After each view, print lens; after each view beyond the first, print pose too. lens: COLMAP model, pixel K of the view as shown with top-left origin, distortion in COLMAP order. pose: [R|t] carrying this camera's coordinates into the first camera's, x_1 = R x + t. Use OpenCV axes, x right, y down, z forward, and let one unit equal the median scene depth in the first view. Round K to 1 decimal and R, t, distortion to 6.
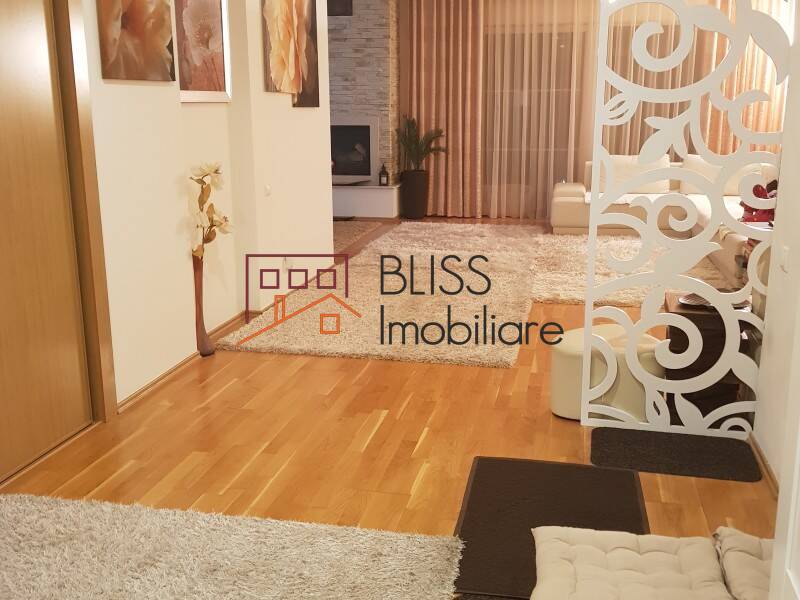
lens RADIAL K [[861.0, 0, 400.0], [0, 861.0, 300.0], [0, 0, 1]] dist [0.144422, -0.367090]
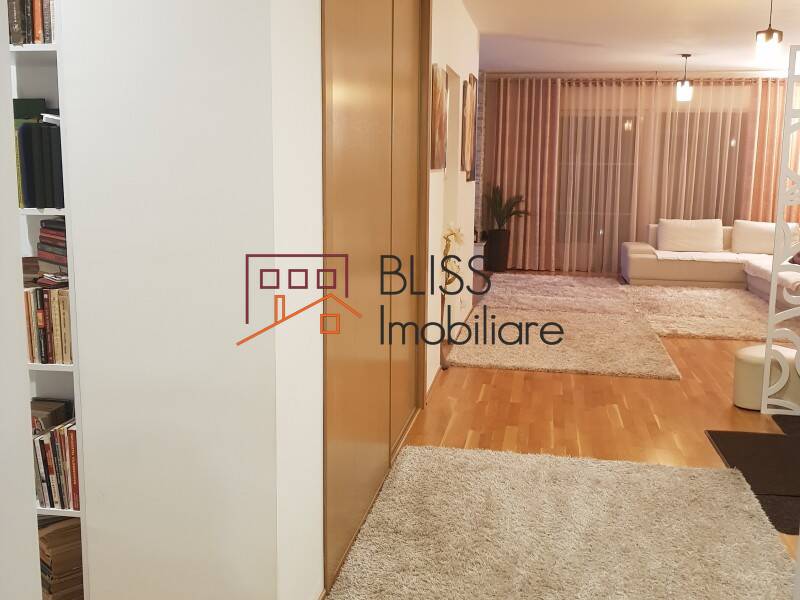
lens RADIAL K [[861.0, 0, 400.0], [0, 861.0, 300.0], [0, 0, 1]] dist [0.144422, -0.367090]
pose [[0.999209, 0.008457, 0.038866, -0.163867], [-0.005924, 0.997878, -0.064840, 0.020863], [-0.039331, 0.064559, 0.997139, -0.152321]]
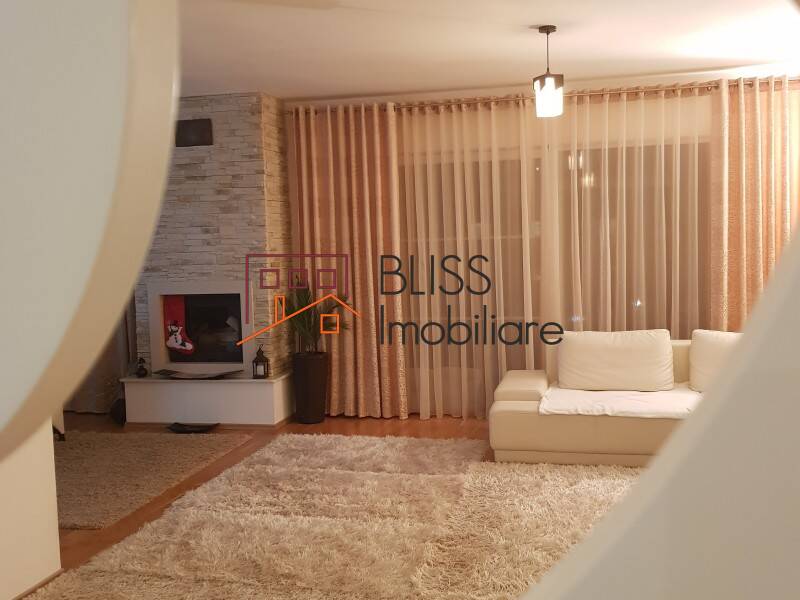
lens RADIAL K [[861.0, 0, 400.0], [0, 861.0, 300.0], [0, 0, 1]] dist [0.144422, -0.367090]
pose [[0.999374, -0.025143, -0.024873, 0.111997], [0.021211, 0.988853, -0.147373, -0.090145], [0.028302, 0.146754, 0.988768, 0.310562]]
